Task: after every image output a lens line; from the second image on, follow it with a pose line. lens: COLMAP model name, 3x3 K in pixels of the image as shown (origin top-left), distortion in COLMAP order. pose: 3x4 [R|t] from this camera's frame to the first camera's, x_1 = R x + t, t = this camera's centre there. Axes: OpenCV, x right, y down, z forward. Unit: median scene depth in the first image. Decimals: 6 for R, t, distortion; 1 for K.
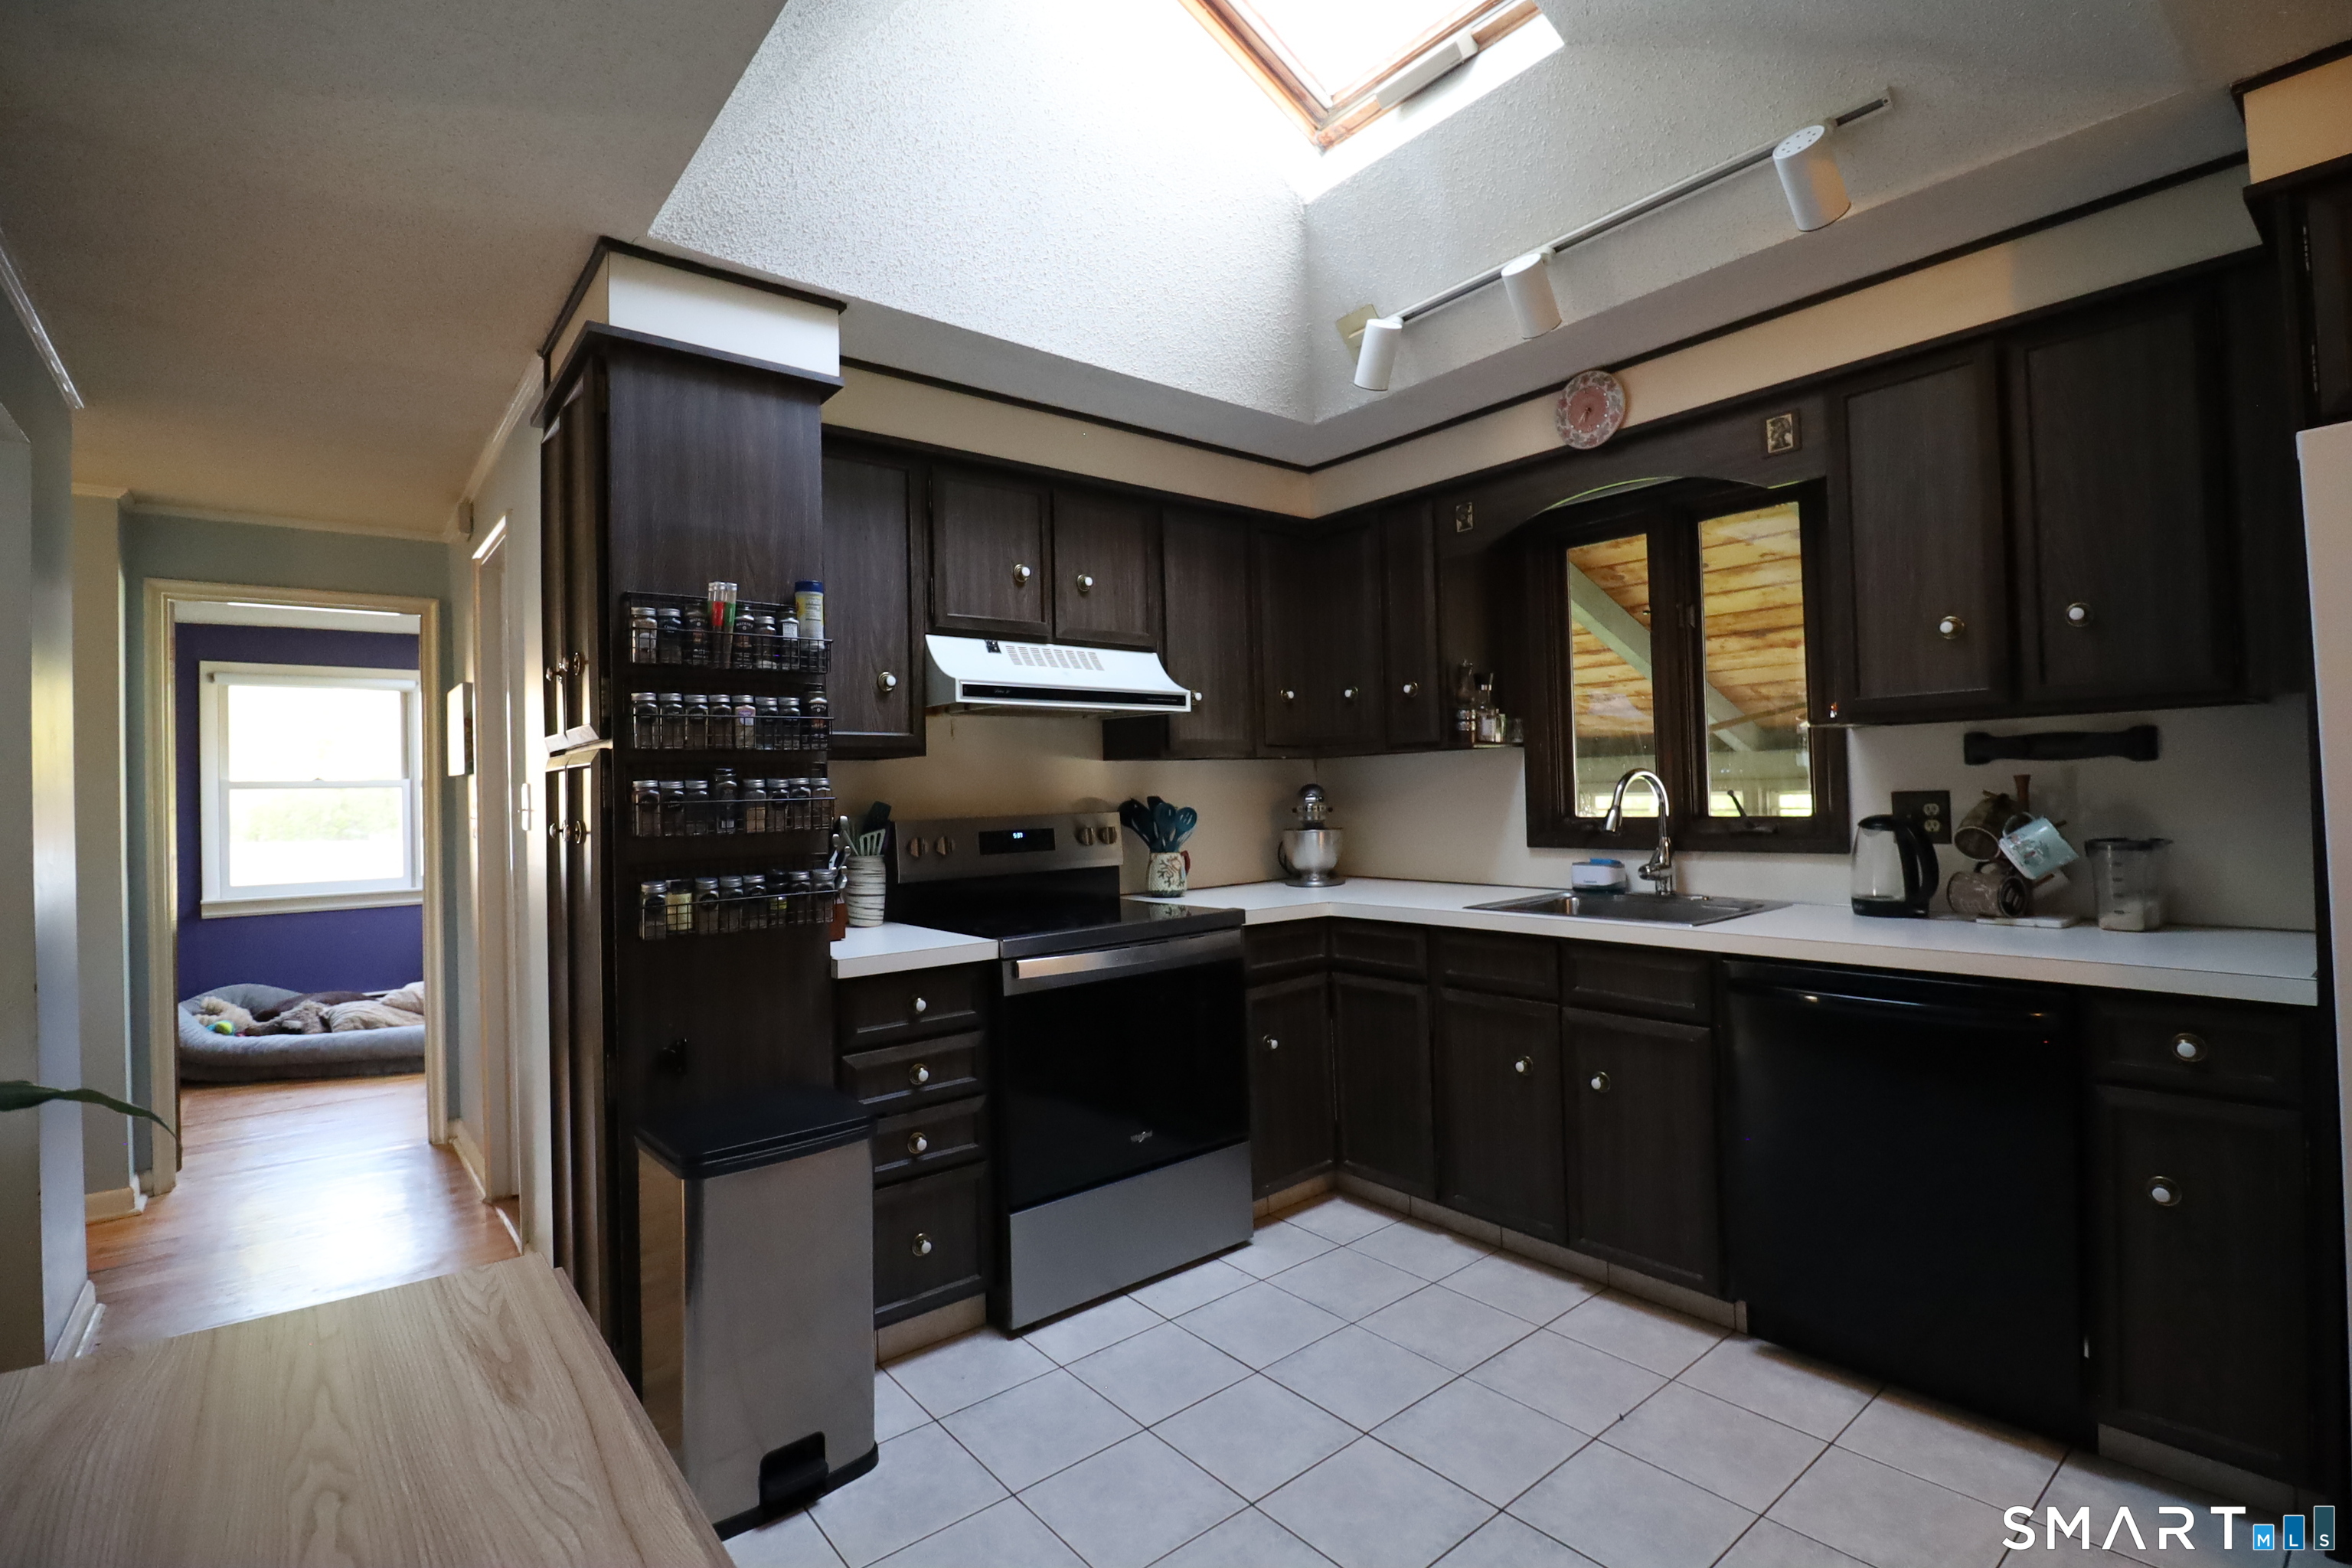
lens RADIAL K [[1082.9, 0, 1171.2], [0, 1082.9, 773.9], [0, 0, 1]] dist [0.001667, -0.013184]
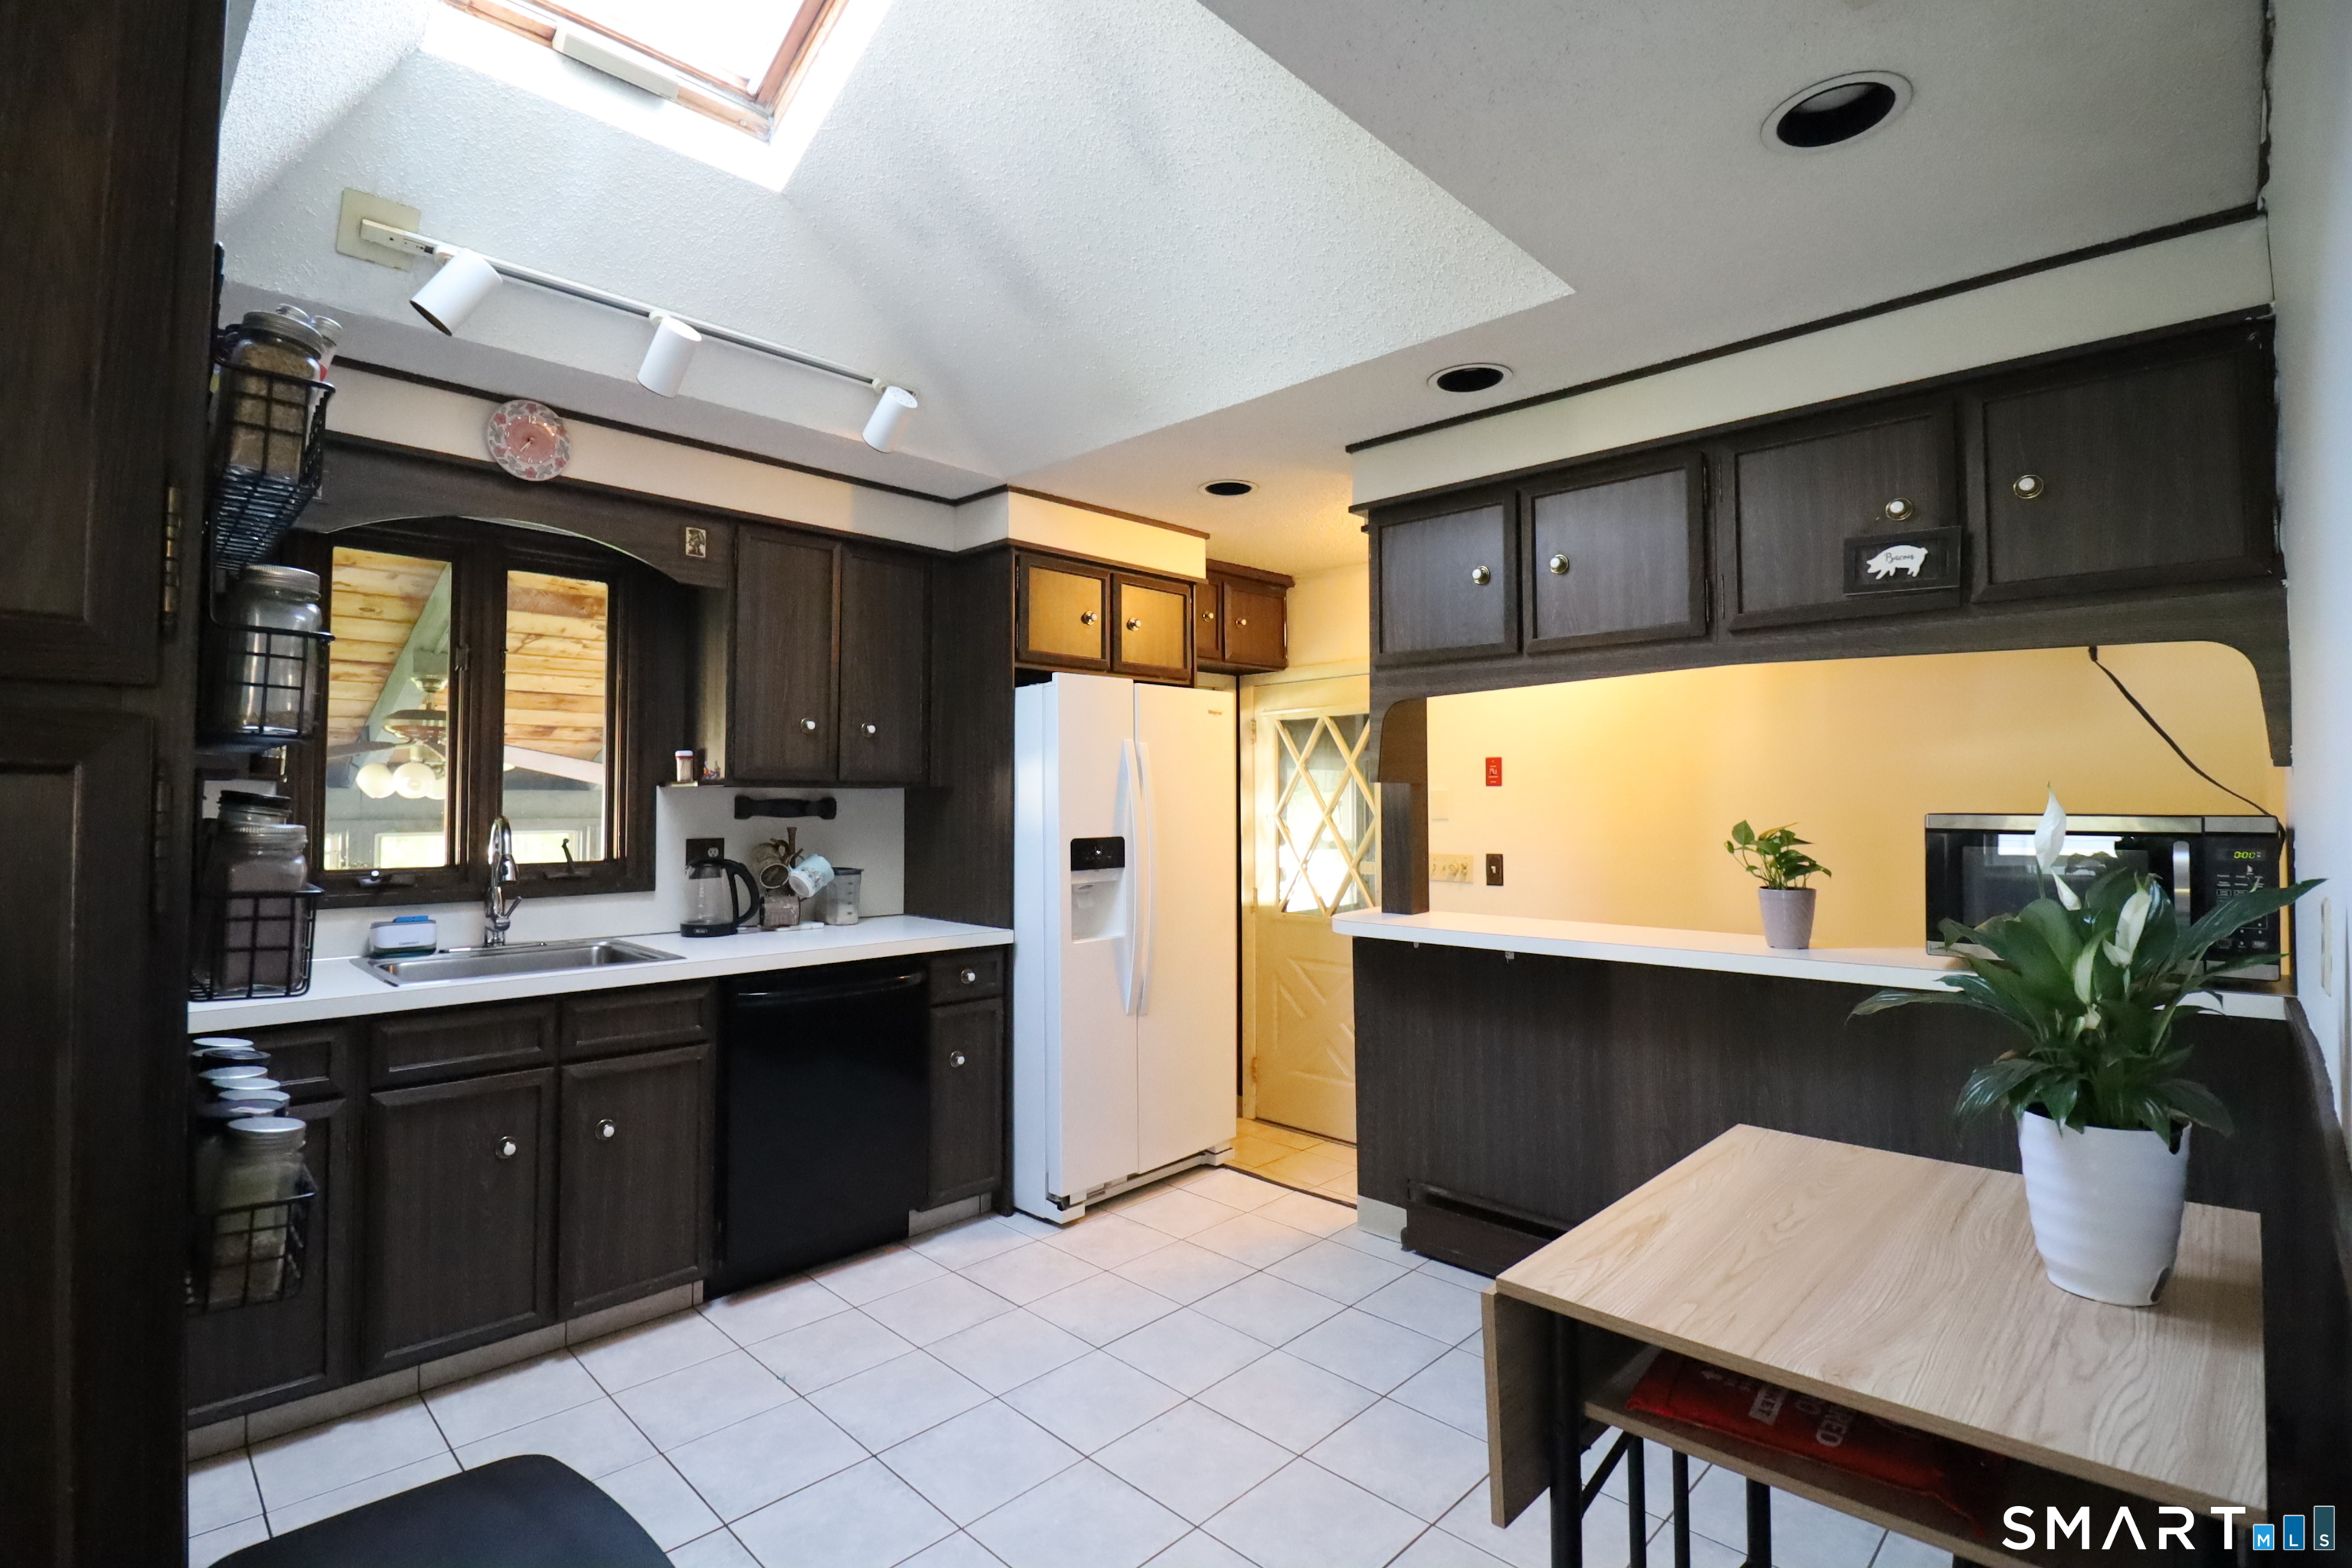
lens RADIAL K [[1082.9, 0, 1171.2], [0, 1082.9, 773.9], [0, 0, 1]] dist [0.001667, -0.013184]
pose [[-0.114548, 0.063462, 0.991389, -0.668635], [-0.007525, 0.997873, -0.064746, 0.018459], [-0.993389, -0.014877, -0.113827, 0.591007]]
